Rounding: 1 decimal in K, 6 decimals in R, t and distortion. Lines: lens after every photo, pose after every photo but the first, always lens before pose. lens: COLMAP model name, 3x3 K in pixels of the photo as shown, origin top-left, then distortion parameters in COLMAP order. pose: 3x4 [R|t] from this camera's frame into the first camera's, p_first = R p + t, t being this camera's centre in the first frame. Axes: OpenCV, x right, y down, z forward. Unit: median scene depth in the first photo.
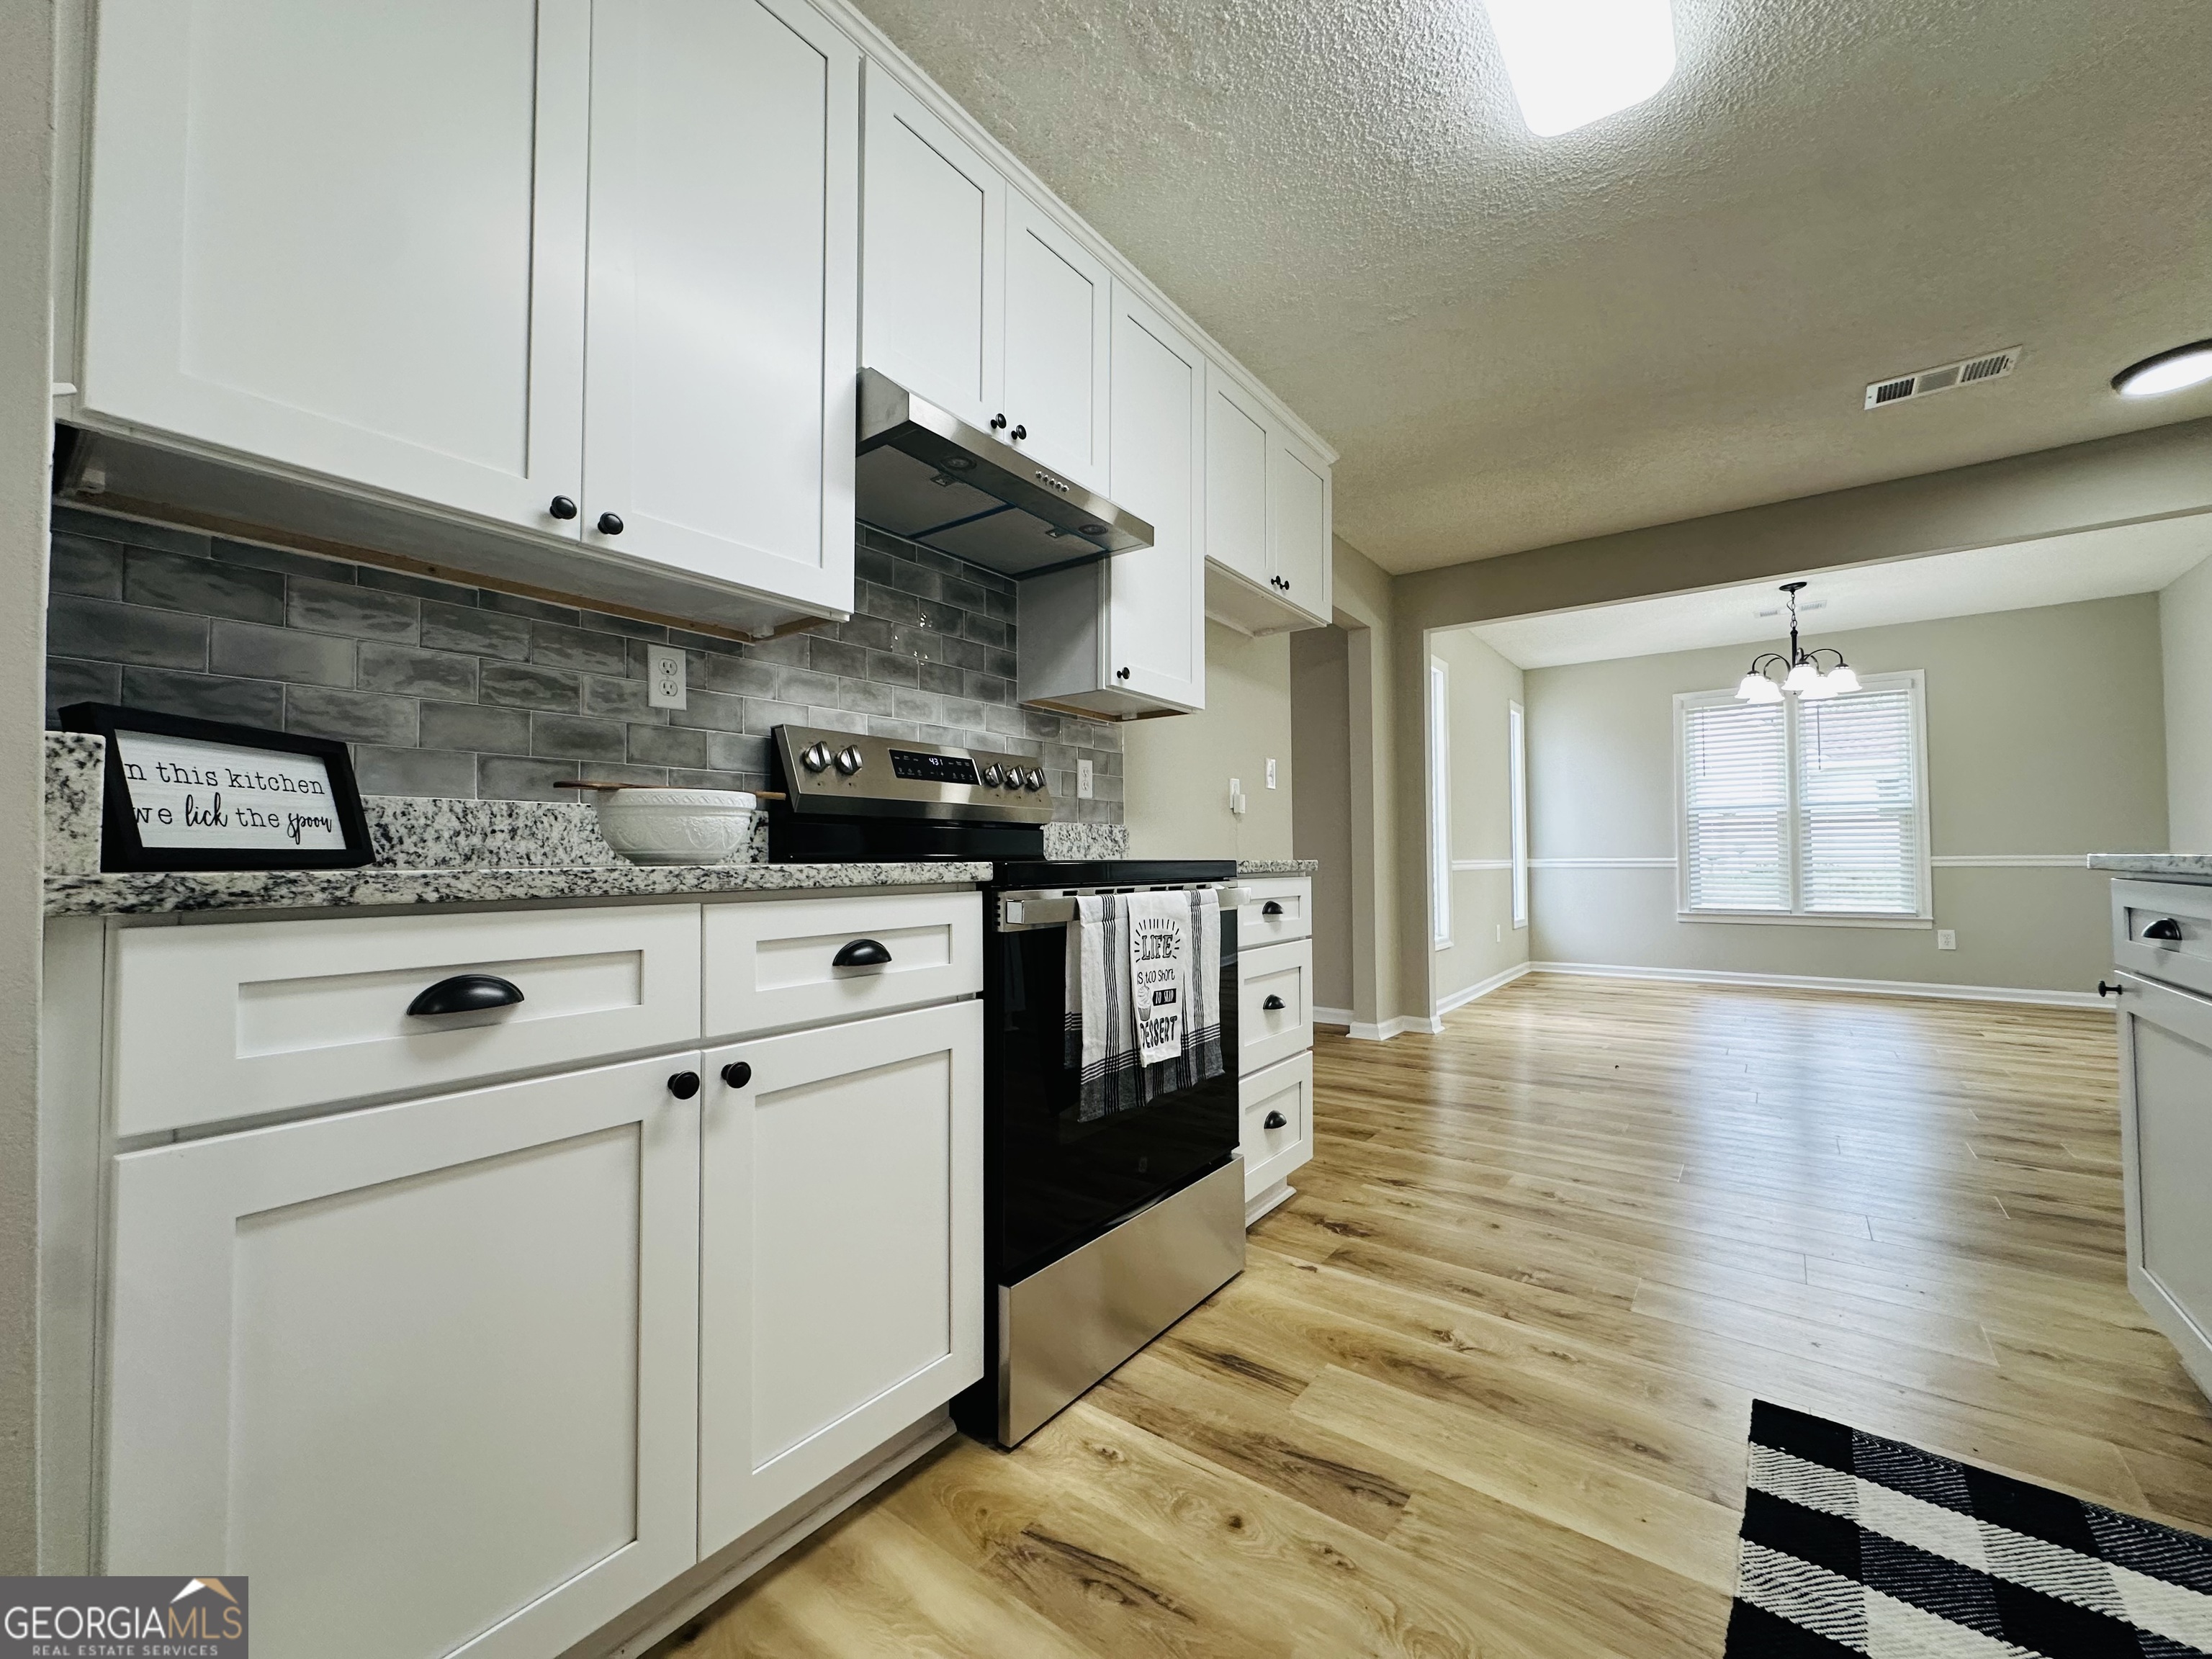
lens RADIAL K [[878.0, 0, 1113.8], [0, 878.0, 827.2], [0, 0, 1]] dist [-0.001313, 0.000521]
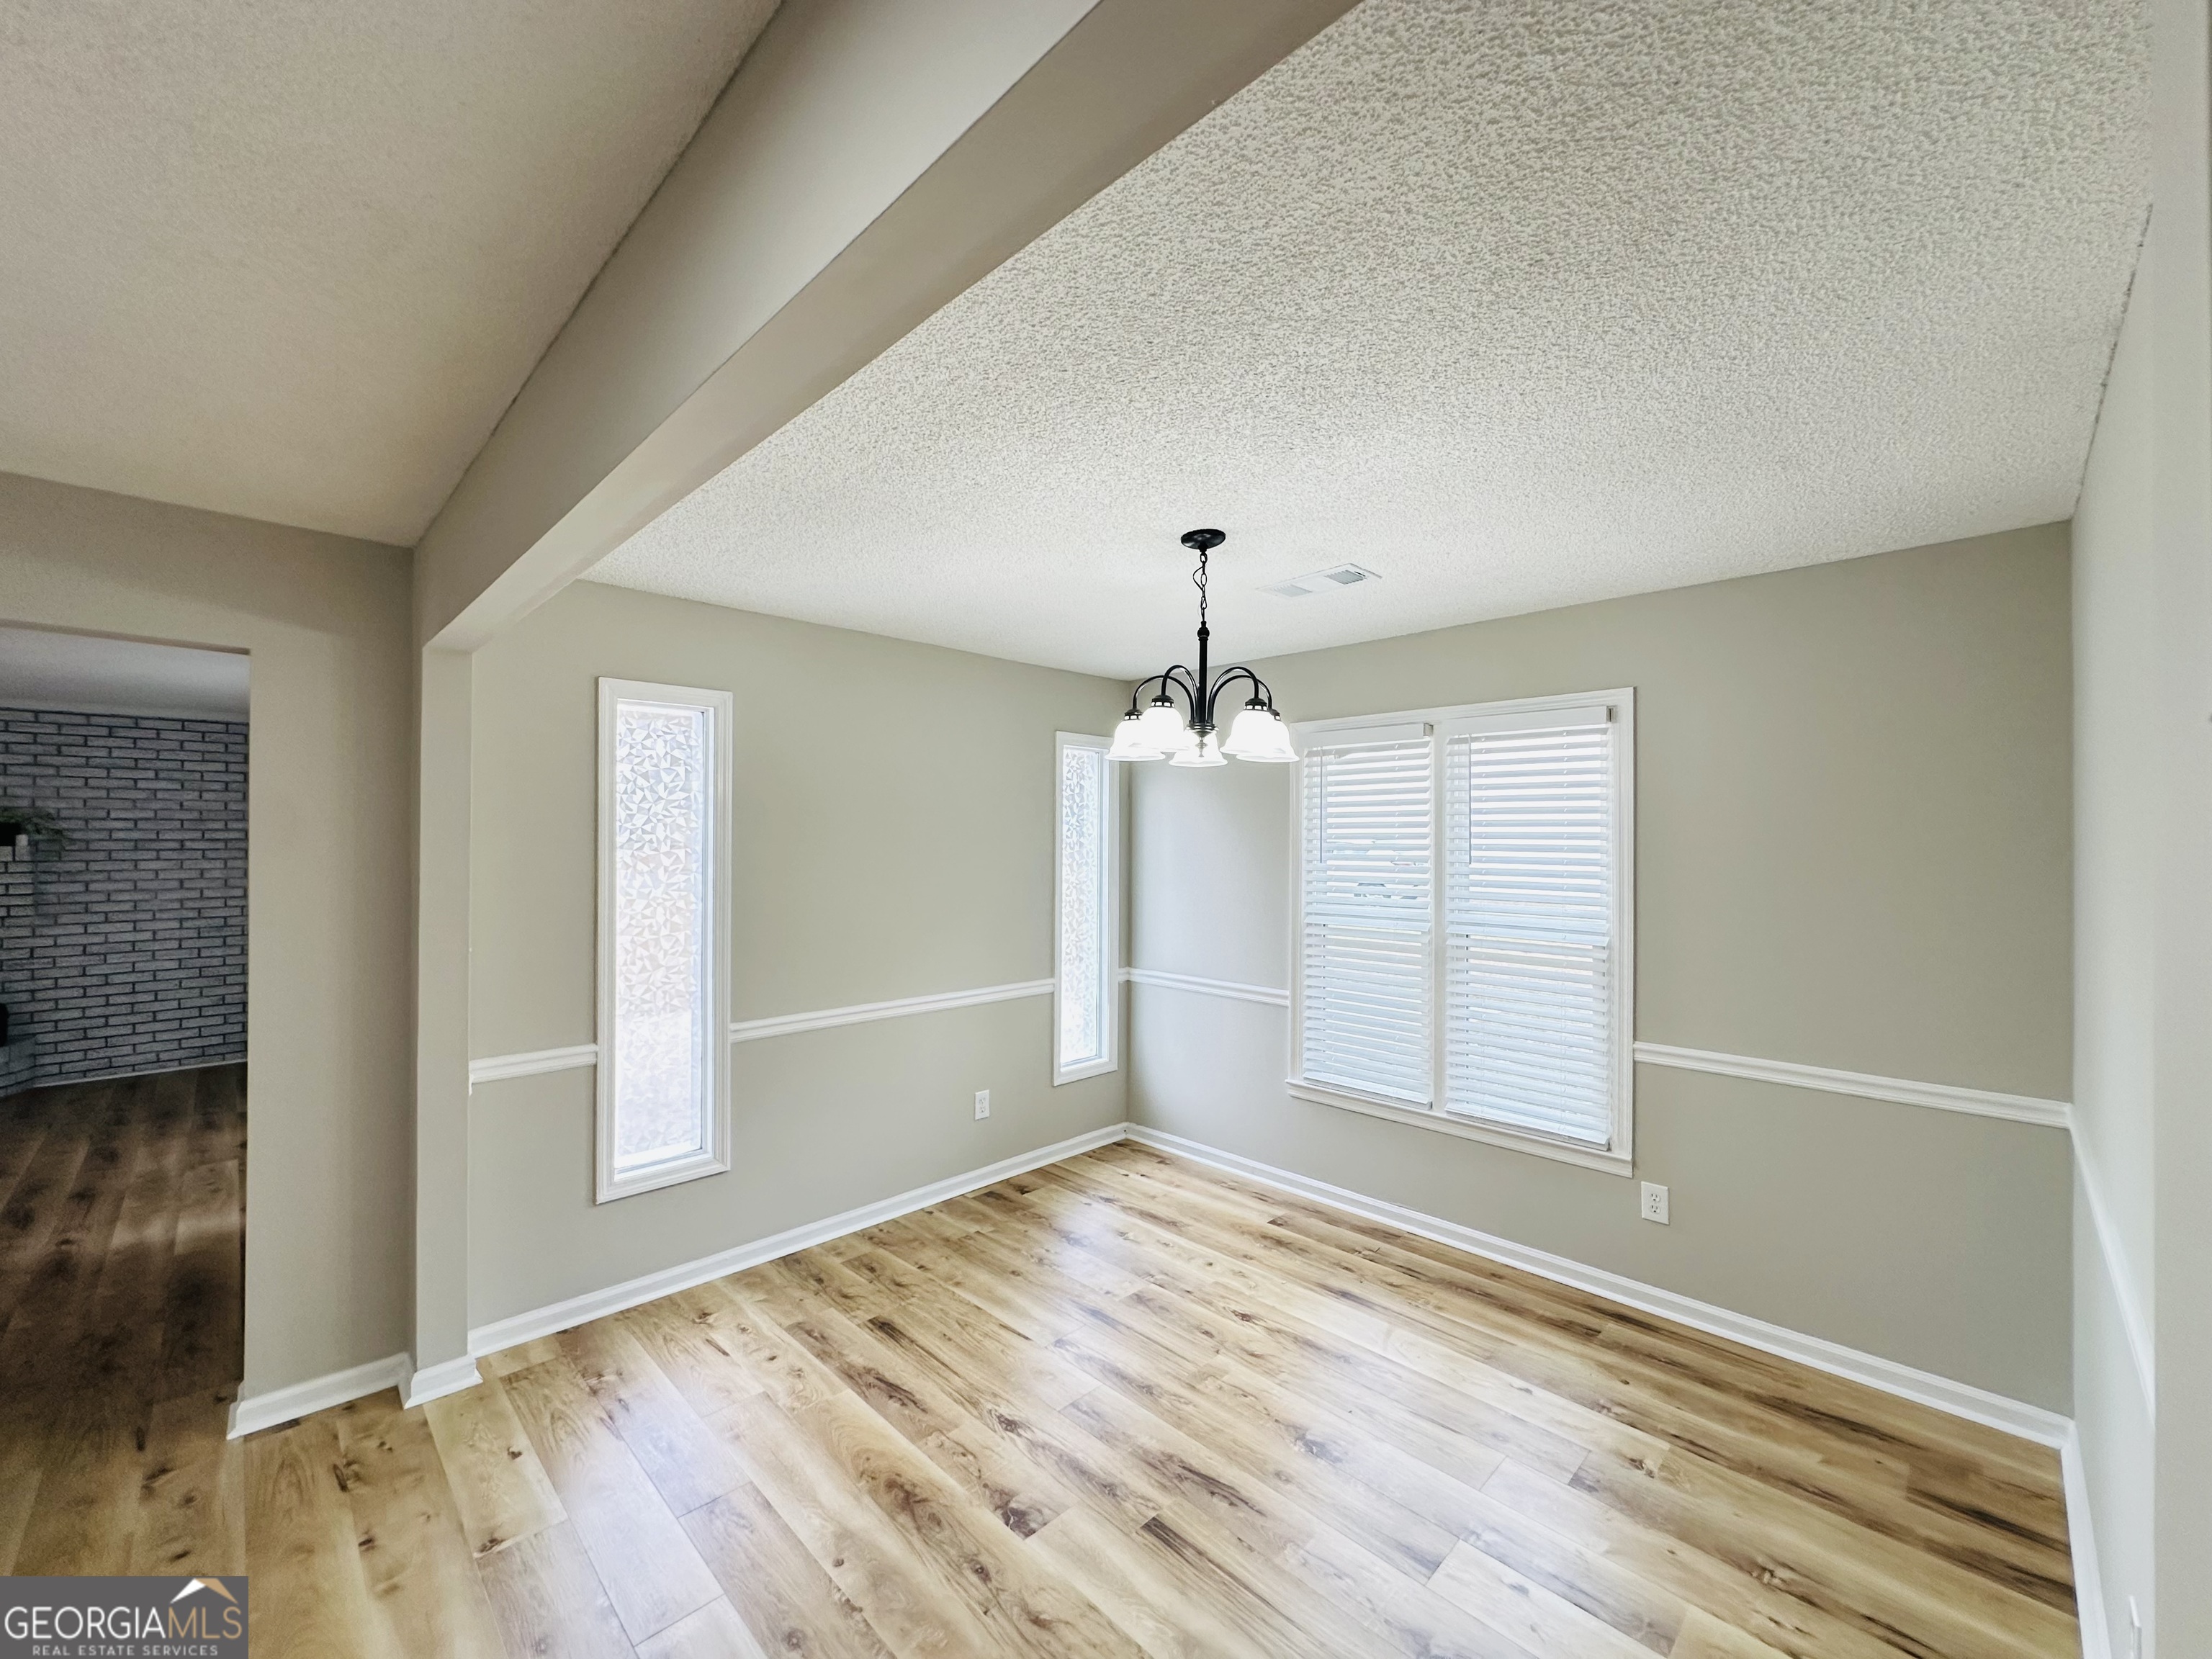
lens RADIAL K [[878.0, 0, 1106.0], [0, 878.0, 835.7], [0, 0, 1]] dist [-0.001313, 0.000521]
pose [[0.989731, 0.010767, -0.142537, 1.491925], [-0.006154, 0.999444, 0.032769, -0.231949], [0.142810, -0.031556, 0.989247, 0.936424]]
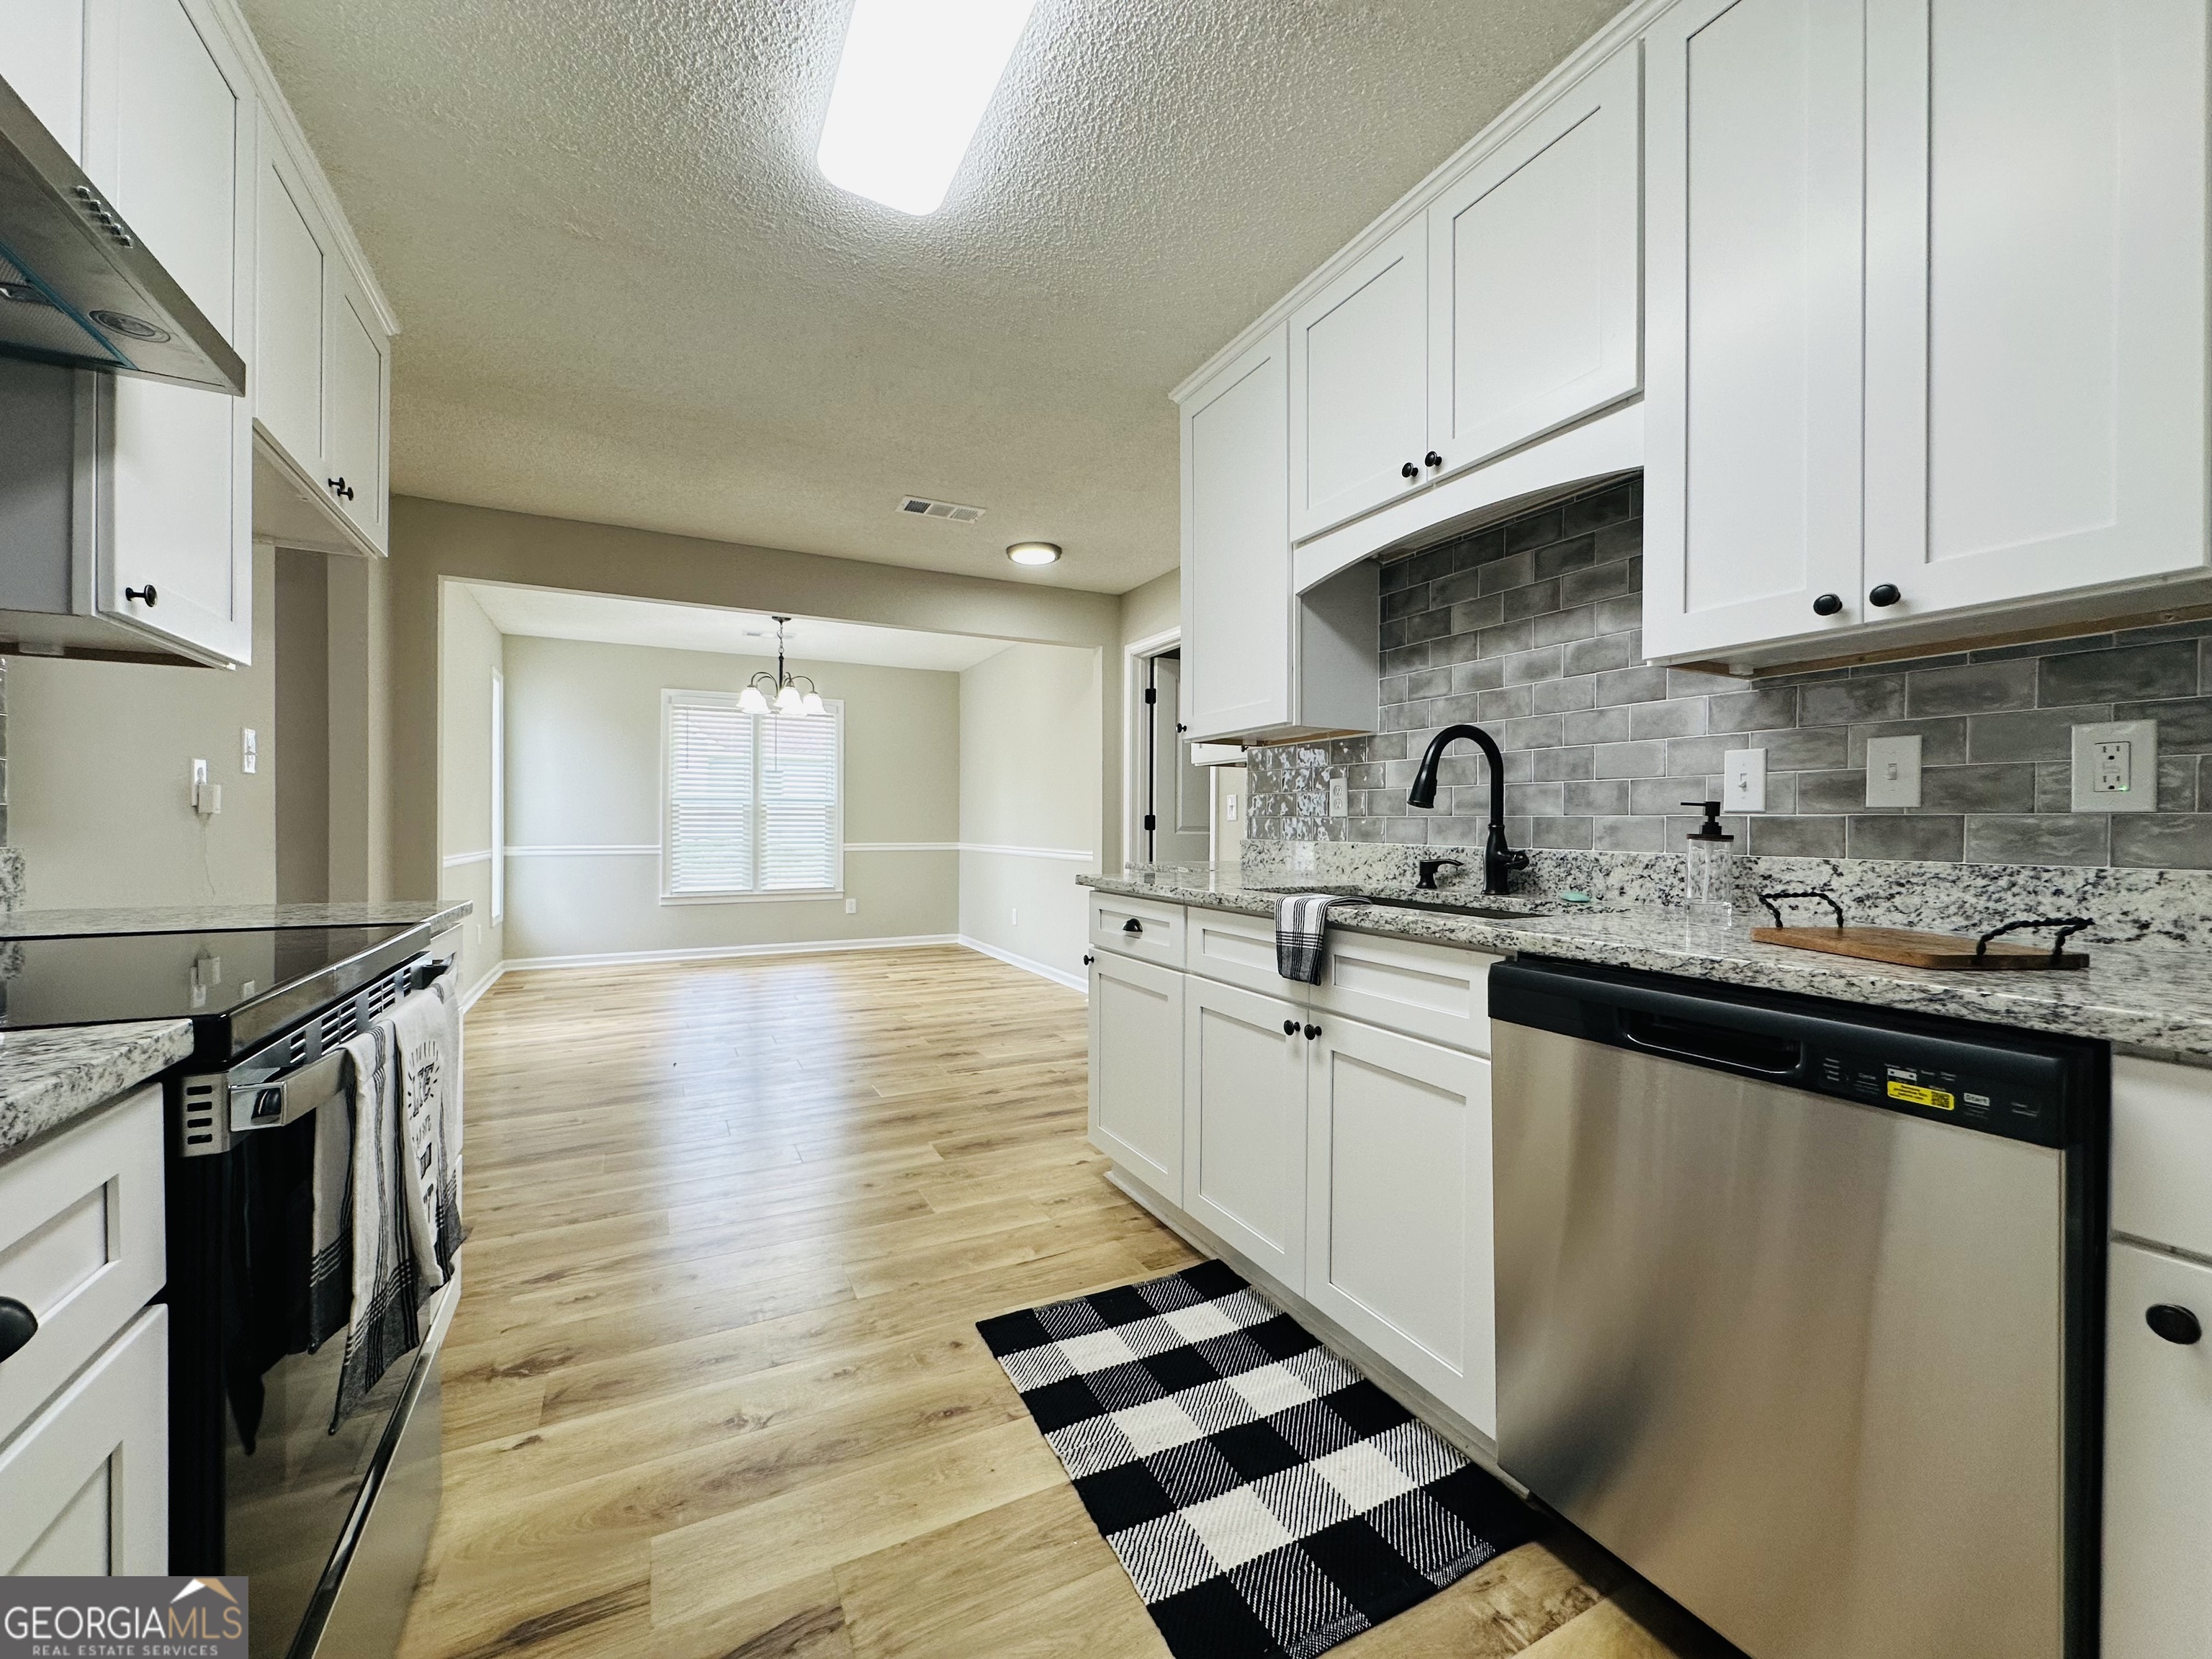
lens RADIAL K [[878.0, 0, 1103.6], [0, 878.0, 830.2], [0, 0, 1]] dist [-0.001313, 0.000521]
pose [[0.438829, 0.003636, 0.898563, -0.173527], [-0.037753, 0.999183, 0.014394, -0.044789], [-0.897777, -0.040240, 0.438608, 0.159038]]
